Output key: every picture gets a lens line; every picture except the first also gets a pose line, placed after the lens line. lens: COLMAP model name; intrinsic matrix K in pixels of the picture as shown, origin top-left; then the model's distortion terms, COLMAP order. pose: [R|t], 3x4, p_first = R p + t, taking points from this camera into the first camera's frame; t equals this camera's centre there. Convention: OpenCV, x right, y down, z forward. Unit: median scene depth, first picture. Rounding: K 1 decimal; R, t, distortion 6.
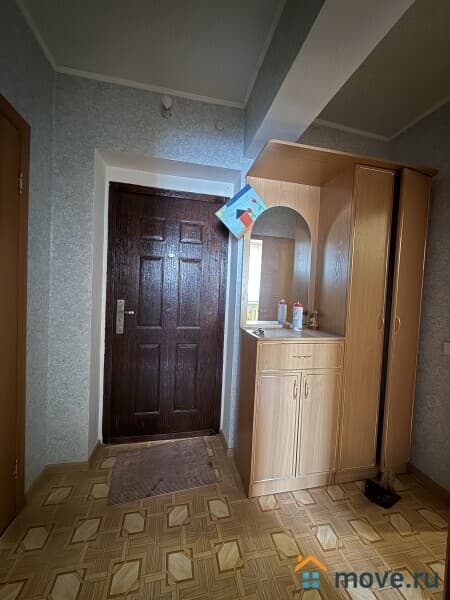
lens RADIAL K [[236.8, 0, 220.4], [0, 236.8, 298.7], [0, 0, 1]] dist [-0.003331, -0.000700]
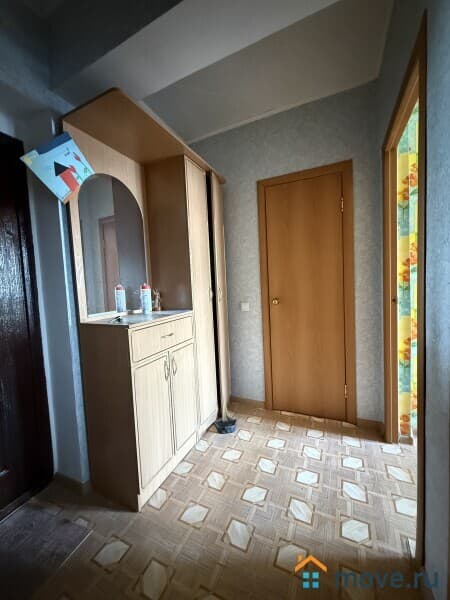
lens RADIAL K [[236.8, 0, 222.3], [0, 236.8, 297.7], [0, 0, 1]] dist [-0.003331, -0.000700]
pose [[0.601368, -0.119971, 0.789914, -0.240295], [0.098665, 0.992246, 0.075586, 0.027758], [-0.792857, 0.032481, 0.608542, 0.173404]]
